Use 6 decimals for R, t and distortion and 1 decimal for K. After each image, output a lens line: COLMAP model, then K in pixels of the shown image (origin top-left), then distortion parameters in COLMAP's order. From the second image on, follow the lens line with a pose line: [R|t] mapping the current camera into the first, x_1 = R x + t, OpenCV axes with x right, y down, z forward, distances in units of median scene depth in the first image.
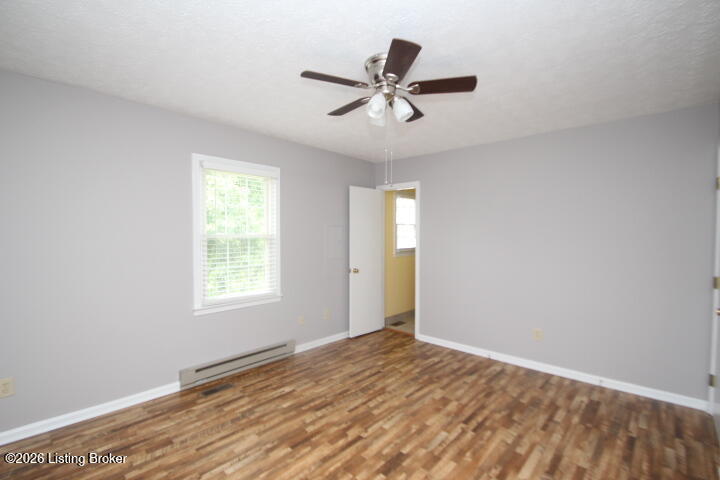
lens RADIAL K [[332.3, 0, 357.7], [0, 332.3, 240.5], [0, 0, 1]] dist [0.012176, -0.018154]
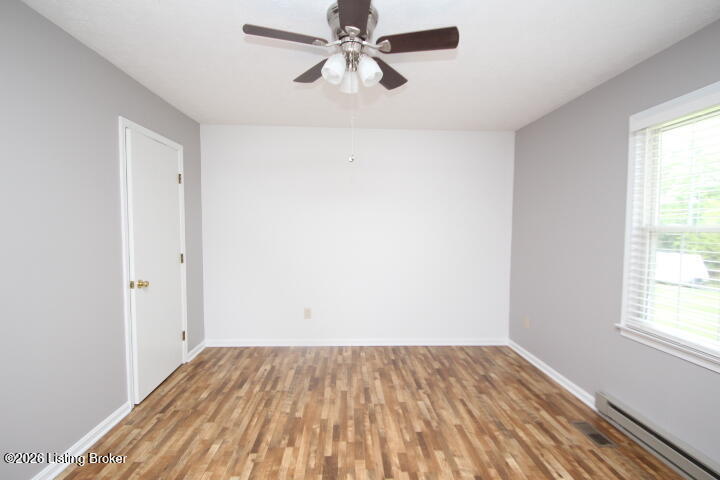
lens RADIAL K [[332.3, 0, 357.7], [0, 332.3, 240.5], [0, 0, 1]] dist [0.012176, -0.018154]
pose [[-0.708865, 0.020781, -0.705038, 0.518922], [-0.023545, 0.998312, 0.053098, -0.012922], [0.704951, 0.054239, -0.707179, 1.256504]]
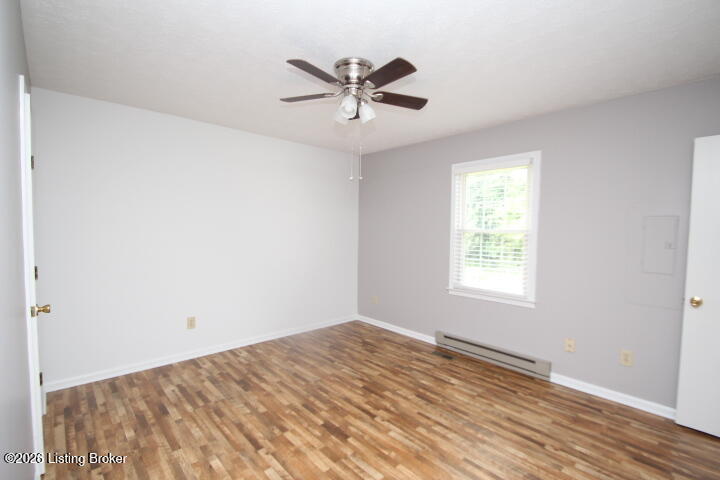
lens RADIAL K [[332.3, 0, 357.7], [0, 332.3, 240.5], [0, 0, 1]] dist [0.012176, -0.018154]
pose [[-0.087554, 0.032878, -0.995617, 0.899255], [-0.031378, 0.998868, 0.035745, -0.009505], [0.995665, 0.034370, -0.086423, 0.865827]]
